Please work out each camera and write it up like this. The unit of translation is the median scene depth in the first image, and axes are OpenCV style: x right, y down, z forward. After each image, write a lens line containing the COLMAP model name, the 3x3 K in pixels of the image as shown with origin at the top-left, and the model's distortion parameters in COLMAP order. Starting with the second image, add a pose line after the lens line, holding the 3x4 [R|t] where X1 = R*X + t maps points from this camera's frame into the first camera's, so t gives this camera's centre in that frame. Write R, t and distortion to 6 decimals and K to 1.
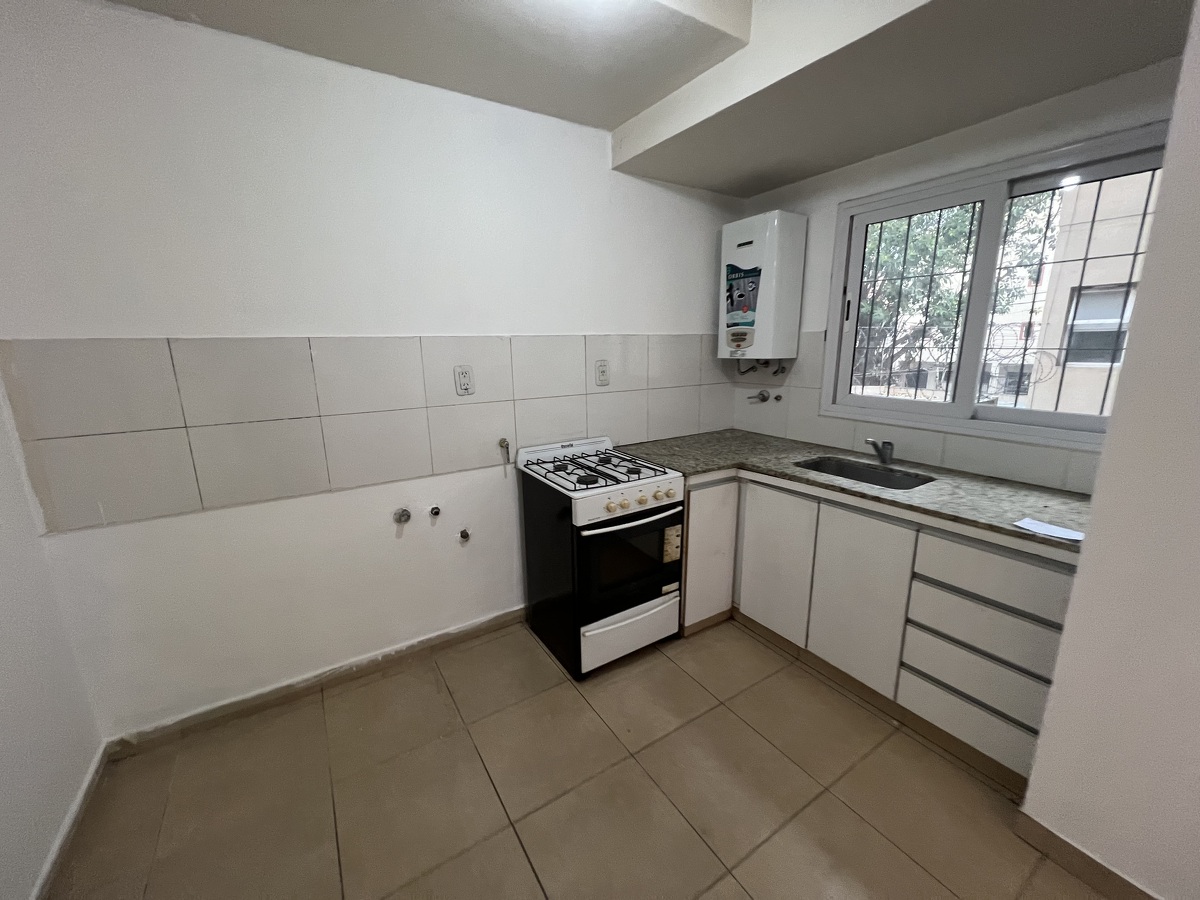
lens RADIAL K [[479.0, 0, 598.9], [0, 479.0, 452.7], [0, 0, 1]] dist [-0.000175, -0.000081]
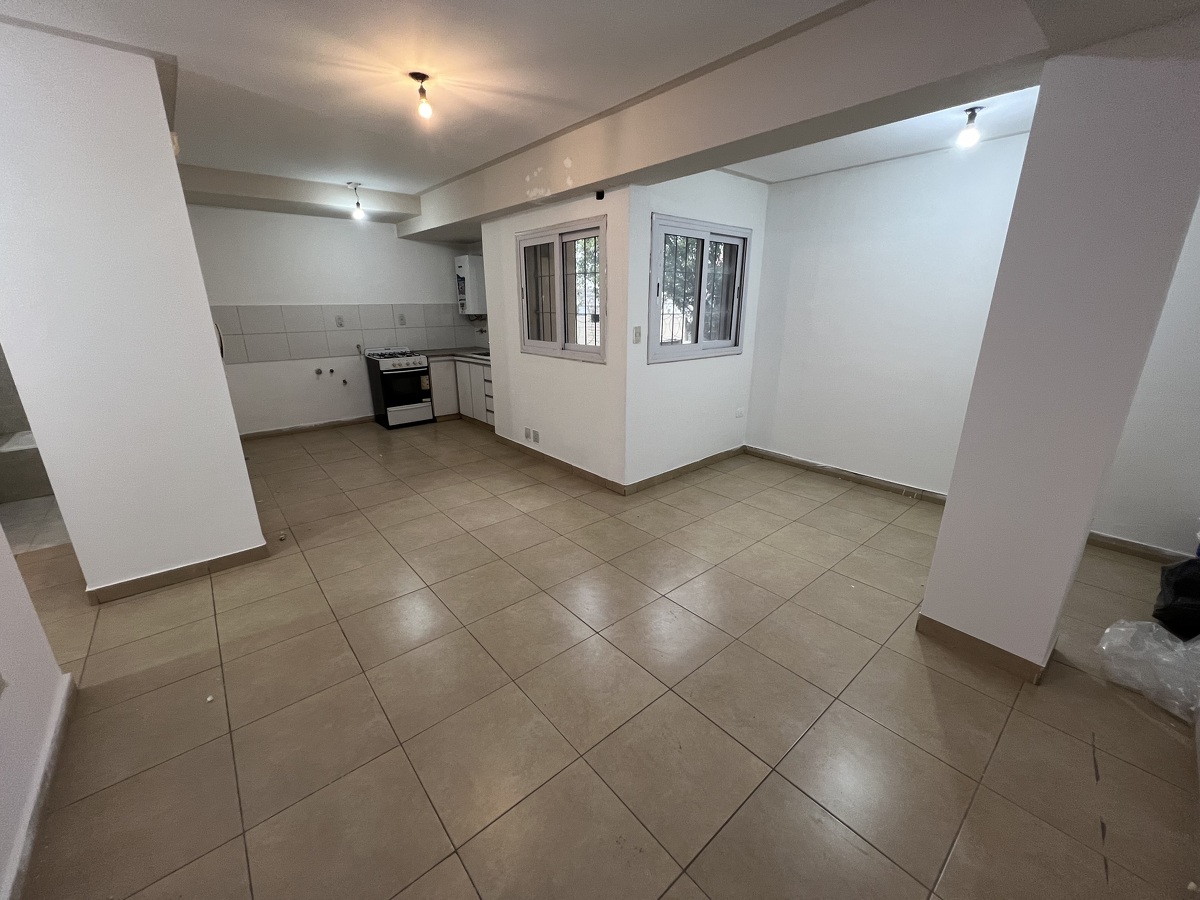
lens RADIAL K [[479.0, 0, 601.7], [0, 479.0, 447.5], [0, 0, 1]] dist [-0.000175, -0.000081]
pose [[0.990076, -0.031416, 0.136976, 0.755386], [0.020850, 0.996743, 0.077899, 0.361853], [-0.138977, -0.074270, 0.987507, -1.844917]]
